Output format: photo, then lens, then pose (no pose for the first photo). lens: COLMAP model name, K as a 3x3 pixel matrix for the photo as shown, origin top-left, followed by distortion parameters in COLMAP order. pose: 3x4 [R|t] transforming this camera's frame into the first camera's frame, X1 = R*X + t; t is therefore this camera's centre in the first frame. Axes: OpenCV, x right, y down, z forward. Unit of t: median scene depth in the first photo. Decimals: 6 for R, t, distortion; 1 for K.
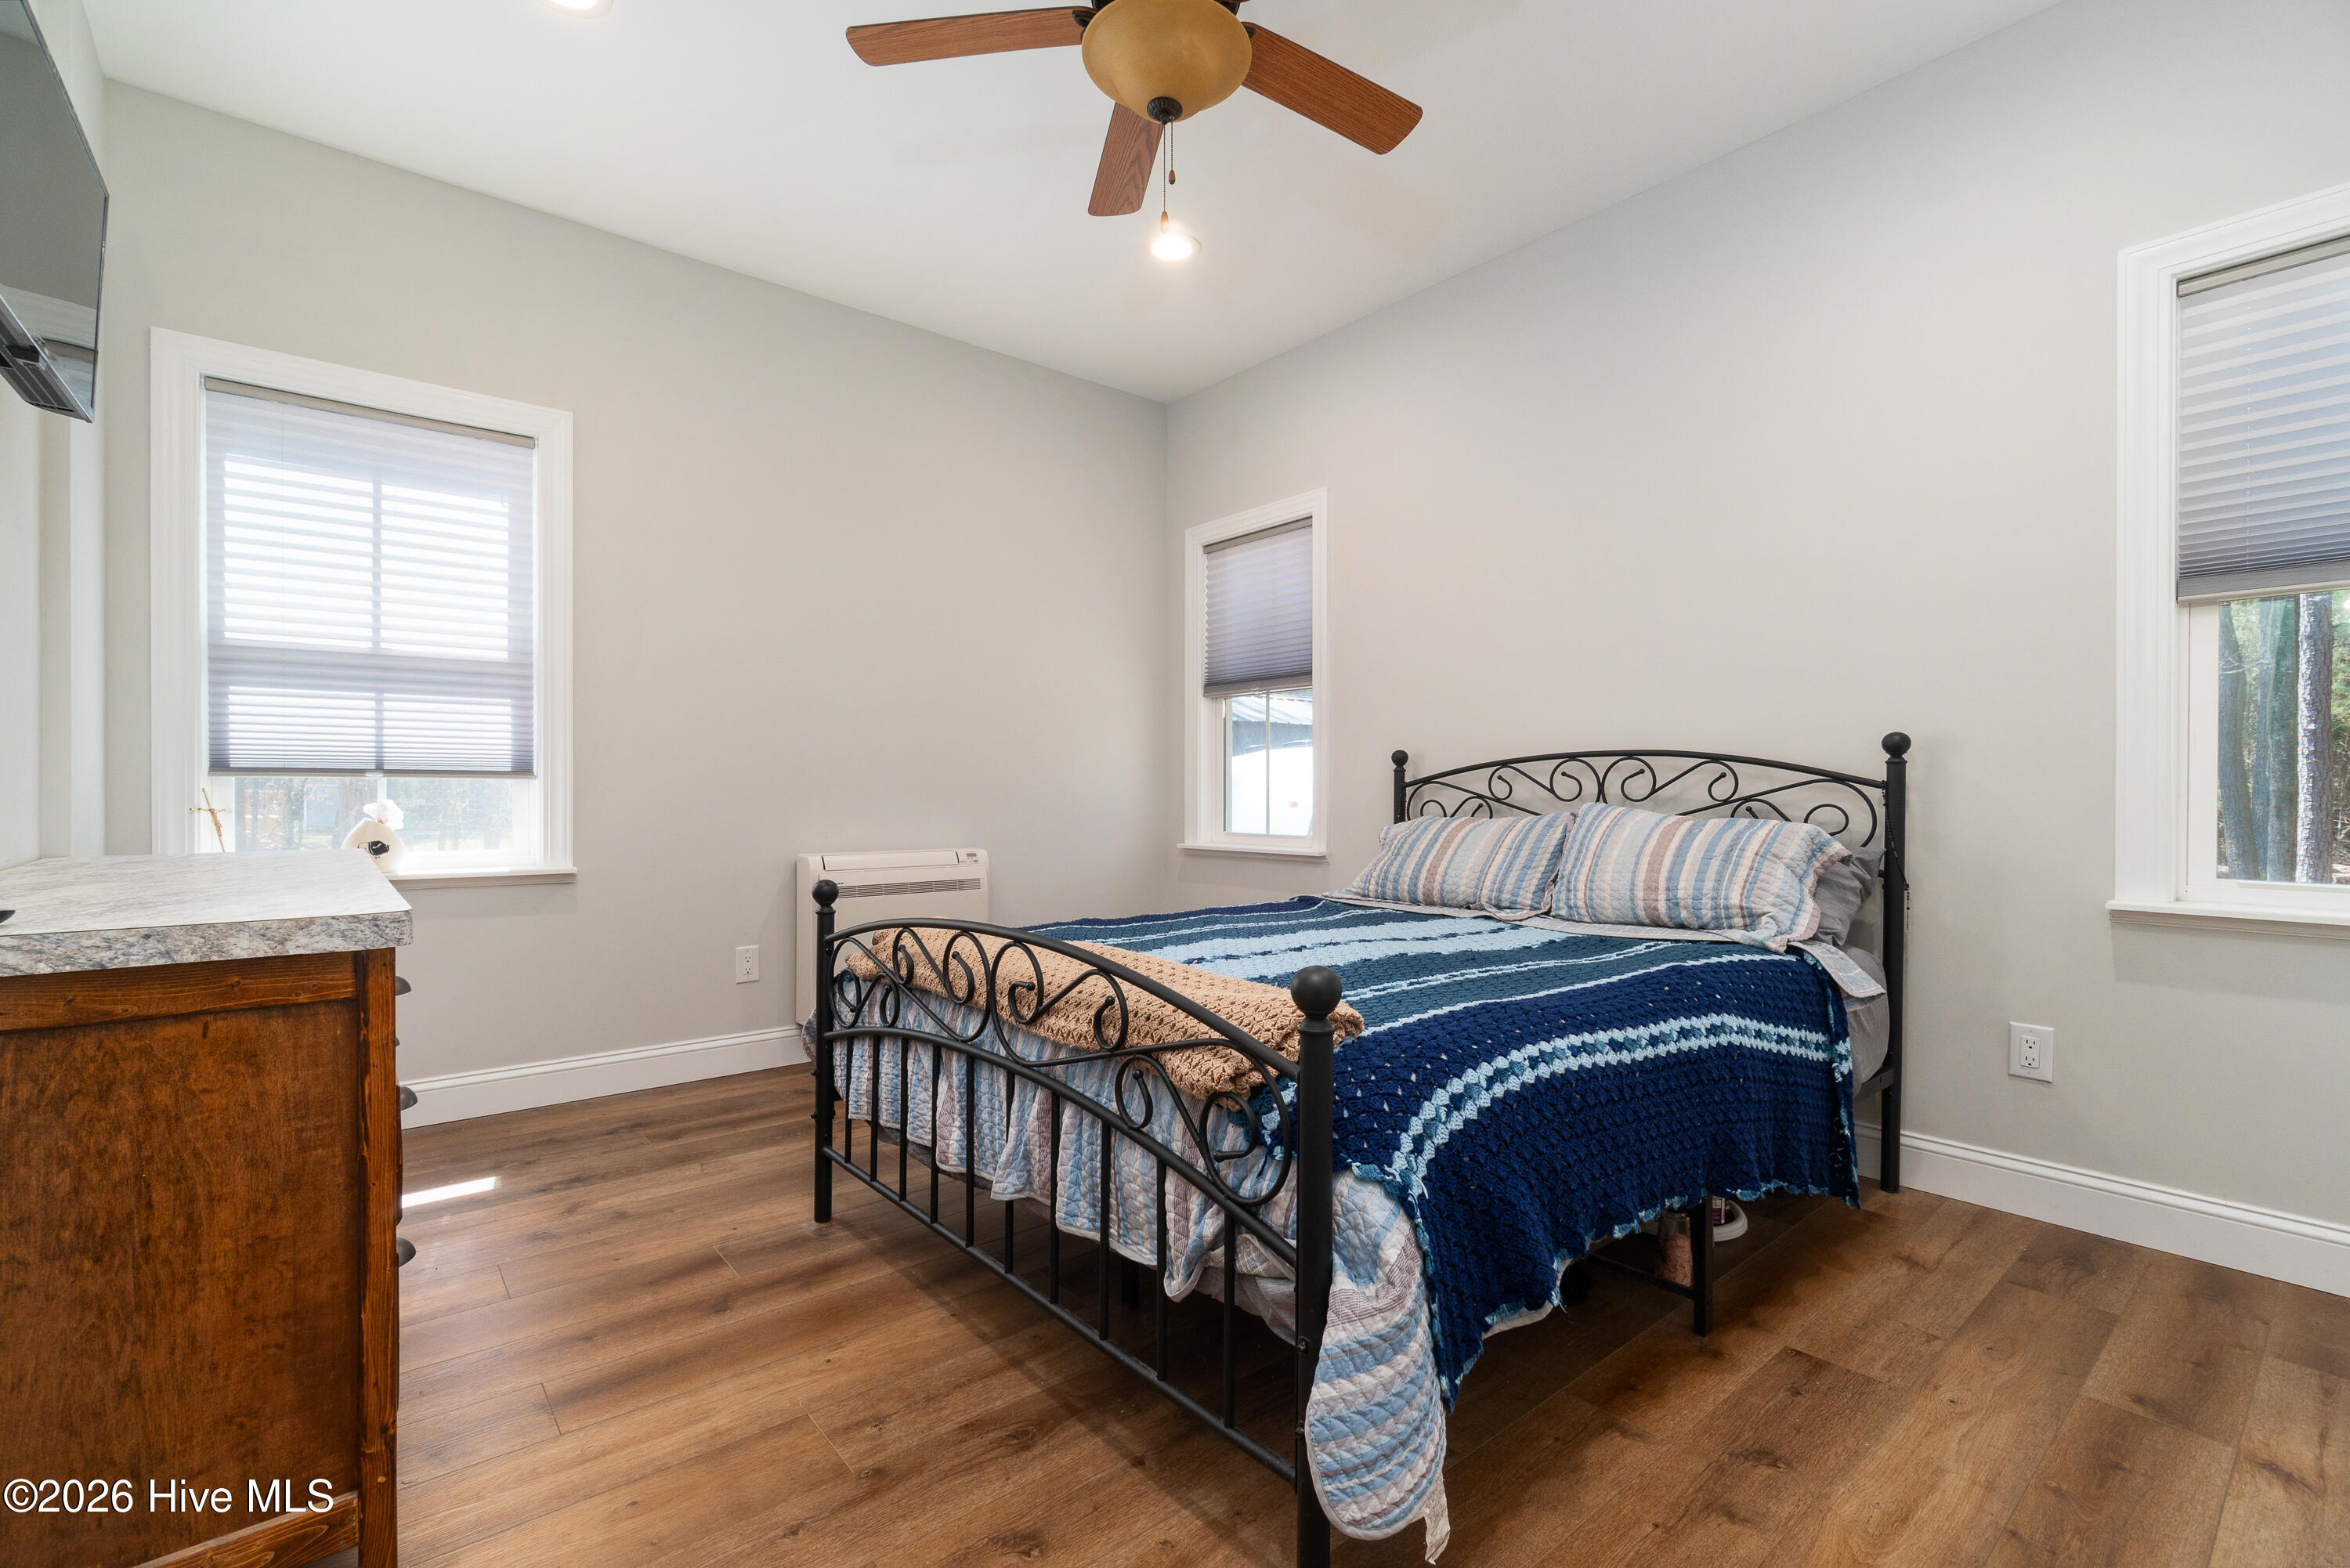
lens RADIAL K [[1023.9, 0, 1171.1], [0, 1023.9, 794.0], [0, 0, 1]] dist [-0.001476, 0.000461]
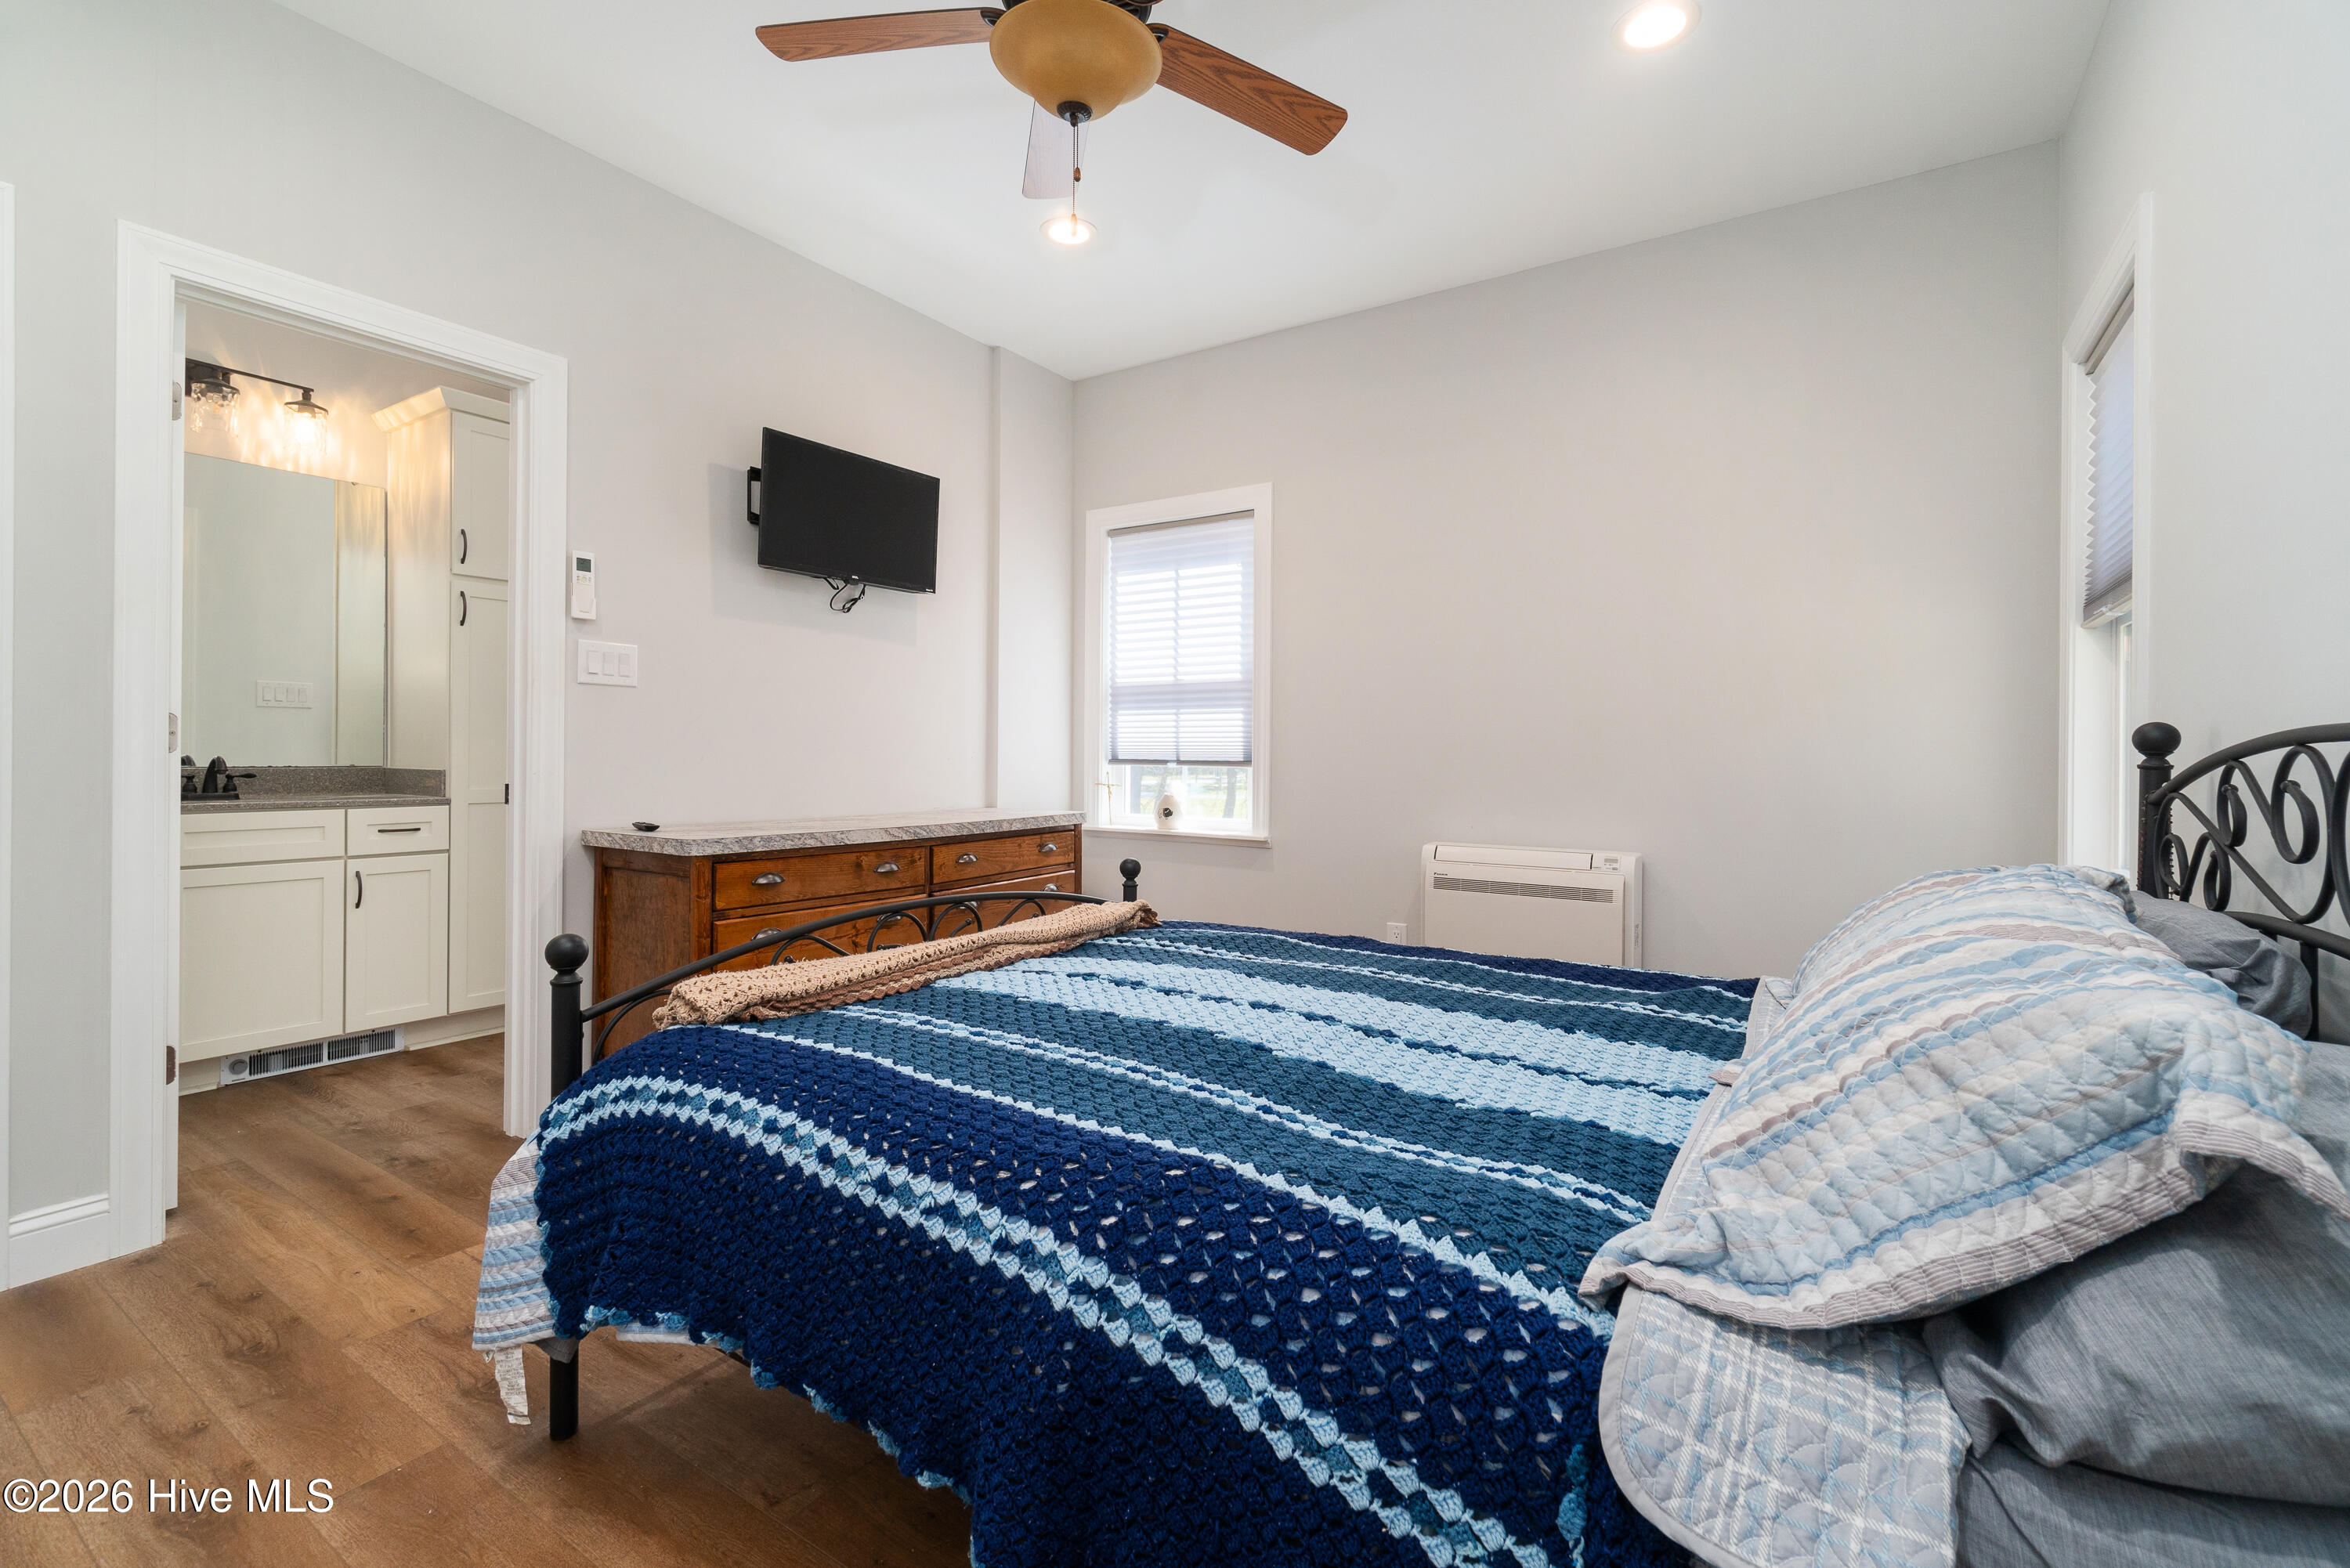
lens RADIAL K [[1023.9, 0, 1179.0], [0, 1023.9, 772.4], [0, 0, 1]] dist [-0.001476, 0.000461]
pose [[0.296450, 0.015709, -0.954919, 0.670098], [-0.012512, 0.999843, 0.012563, -0.025876], [0.954967, 0.008223, 0.296600, 0.561292]]
